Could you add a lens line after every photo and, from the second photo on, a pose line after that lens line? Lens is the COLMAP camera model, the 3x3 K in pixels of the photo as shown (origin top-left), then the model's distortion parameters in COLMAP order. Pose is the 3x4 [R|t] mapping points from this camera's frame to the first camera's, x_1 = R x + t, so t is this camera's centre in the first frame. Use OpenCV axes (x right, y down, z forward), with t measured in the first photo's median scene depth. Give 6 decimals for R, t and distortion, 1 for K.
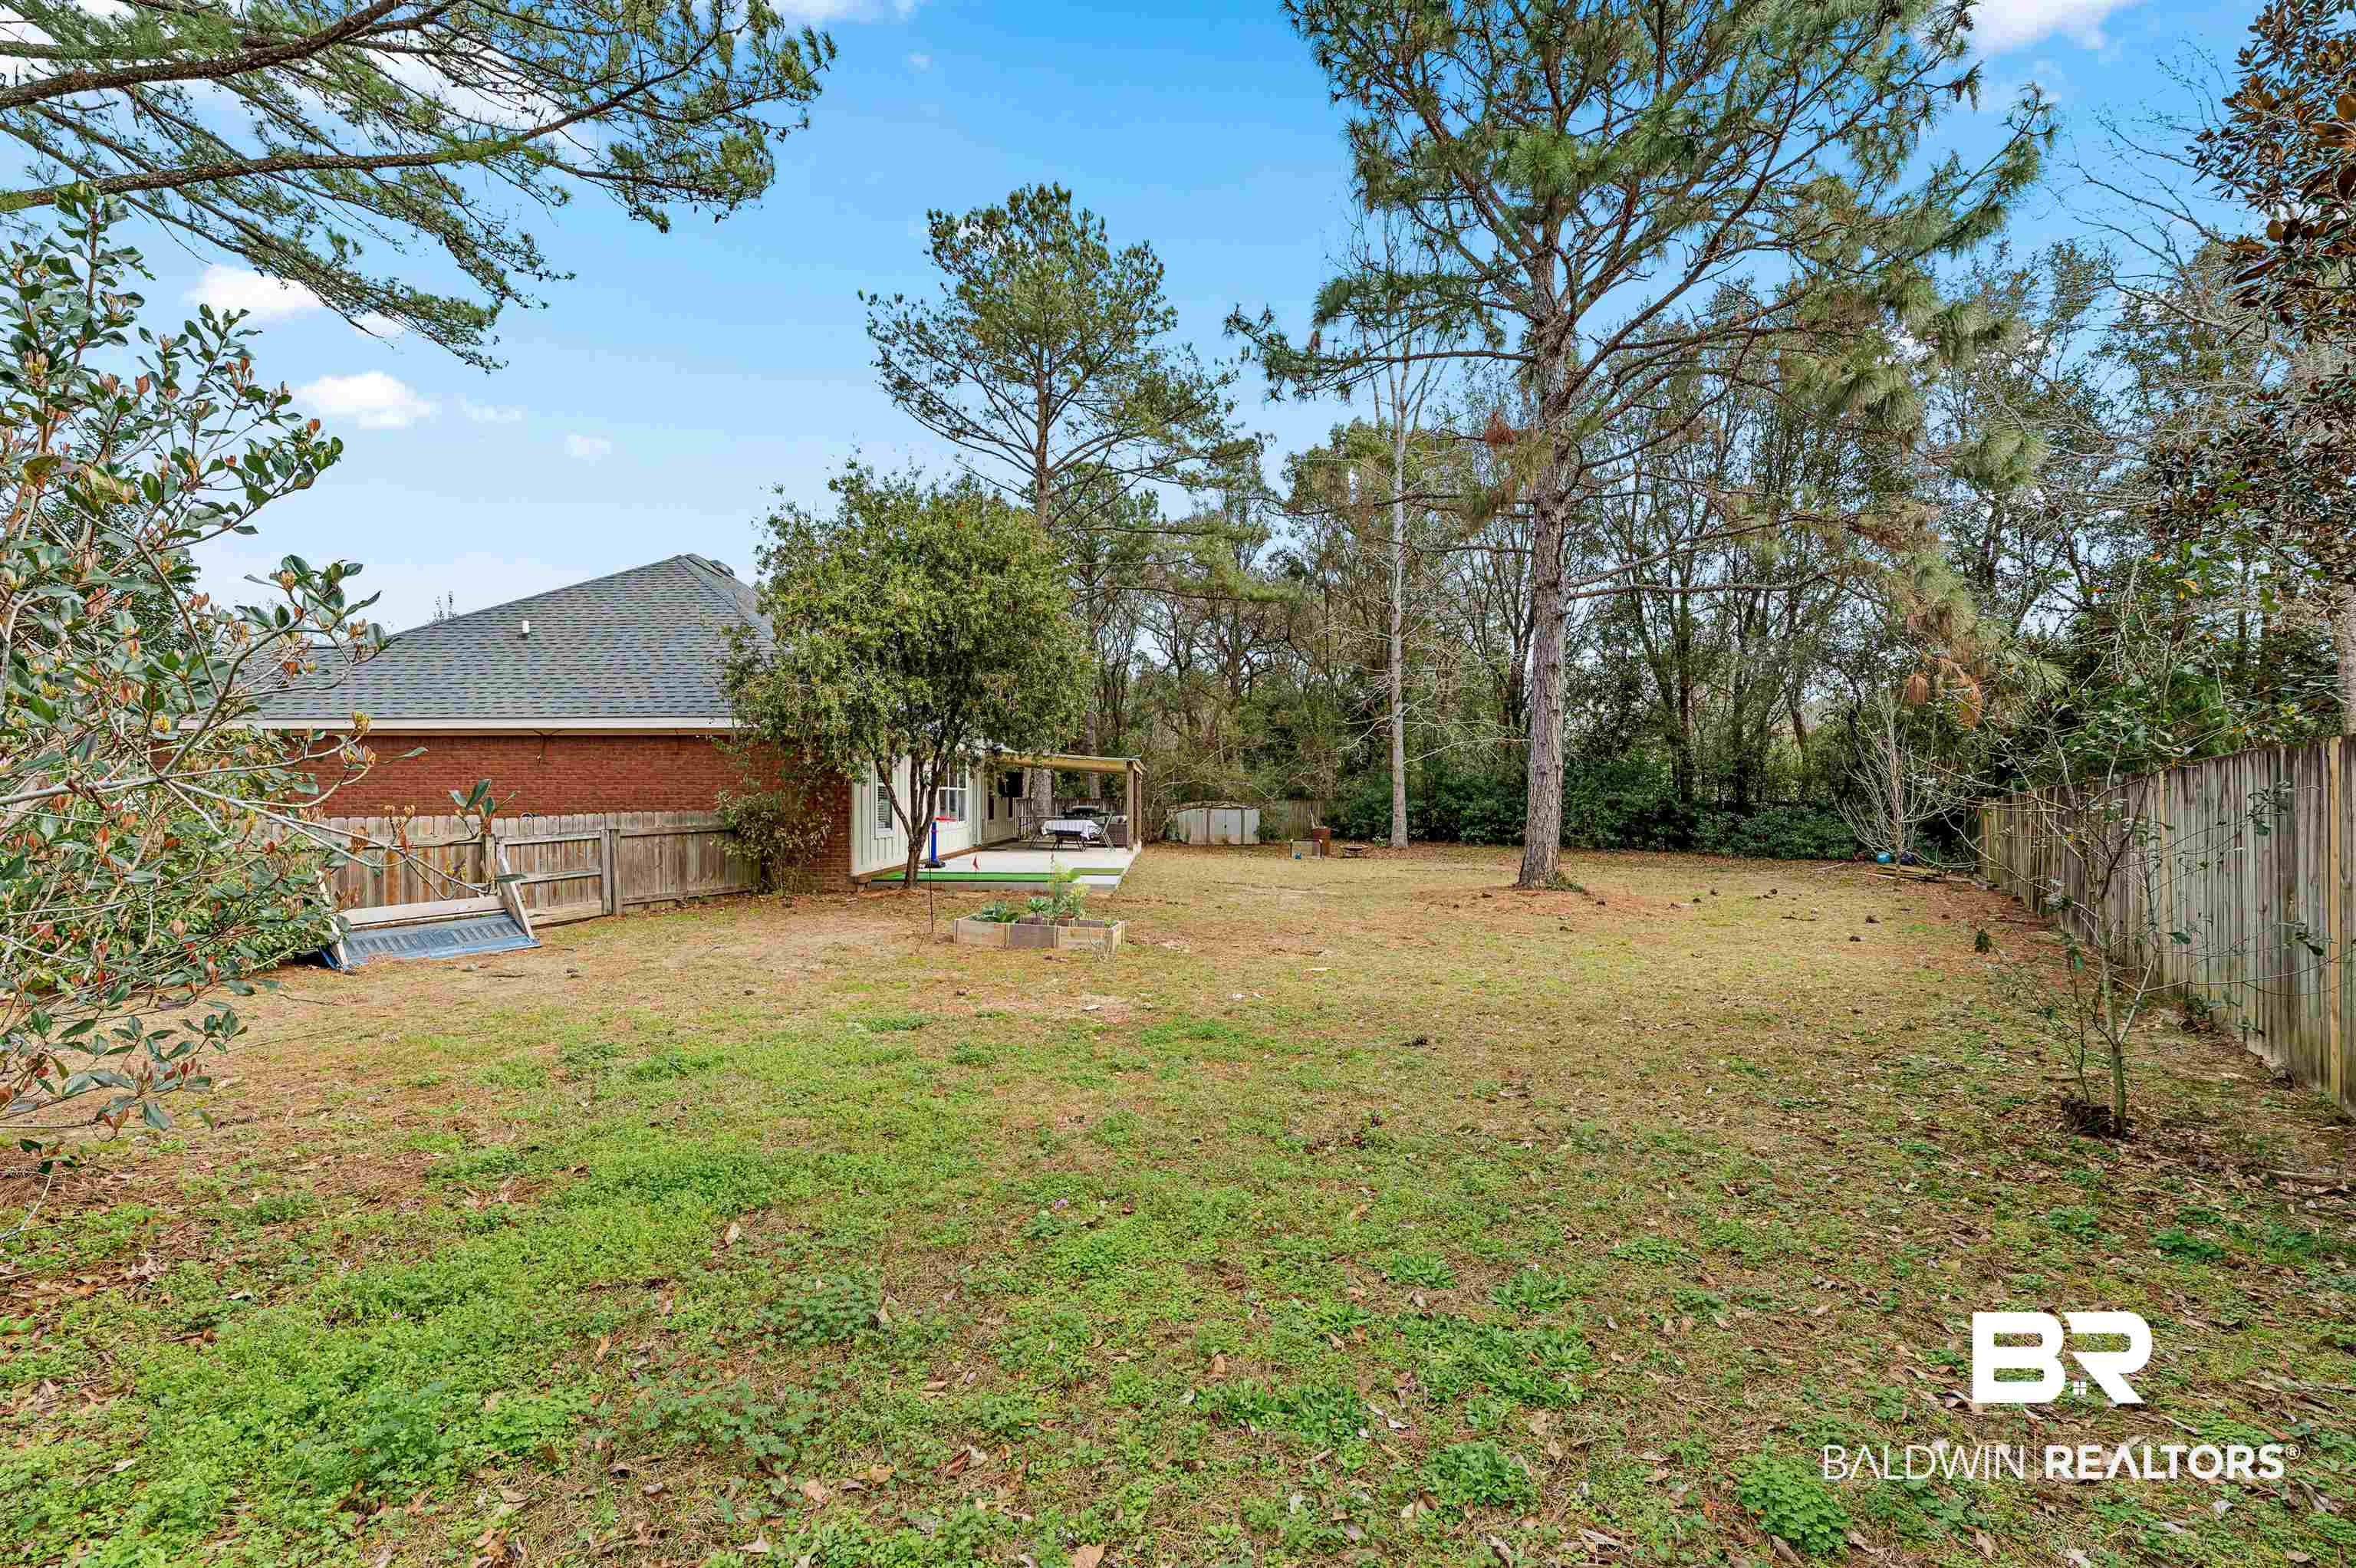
lens RADIAL K [[964.4, 0, 1170.7], [0, 964.4, 792.9], [0, 0, 1]] dist [-0.003995, -0.000851]
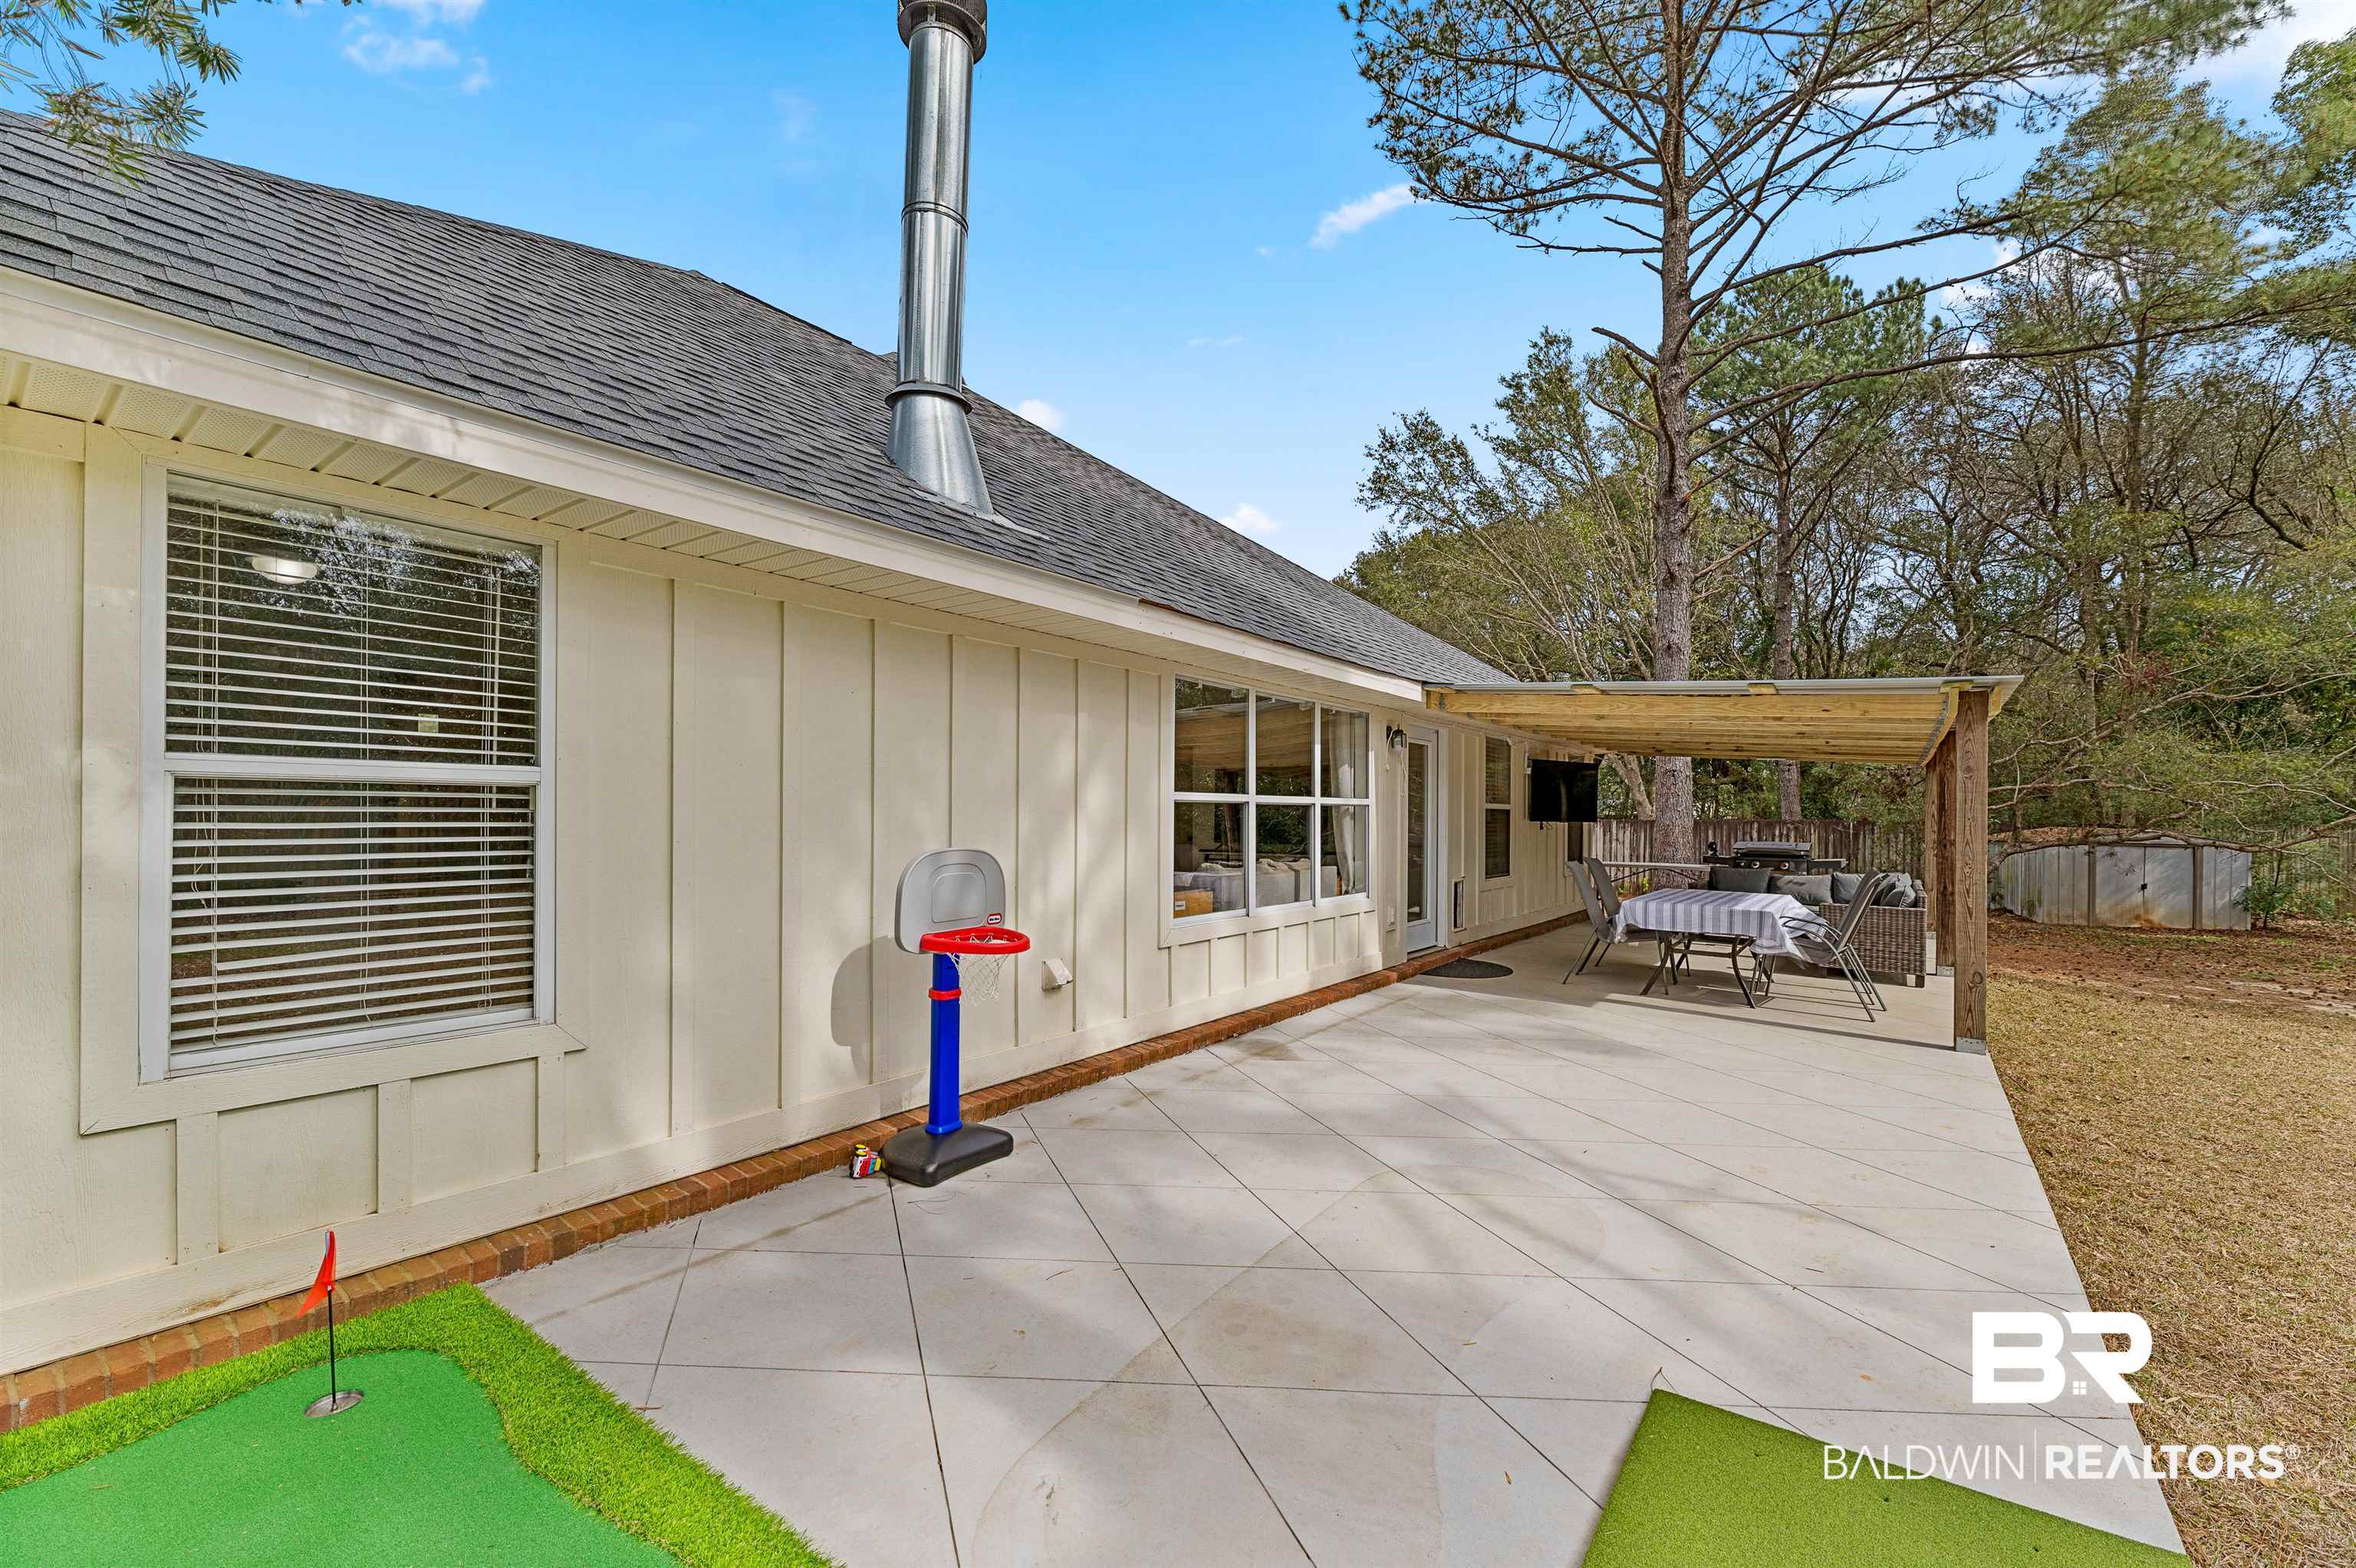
lens RADIAL K [[972.1, 0, 1126.5], [0, 972.1, 819.6], [0, 0, 1]] dist [-0.000496, -0.000219]
pose [[0.785413, 0.003042, -0.618964, -0.039055], [-0.001762, 0.999995, 0.002679, 0.002962], [0.618969, -0.001013, 0.785415, 0.374506]]
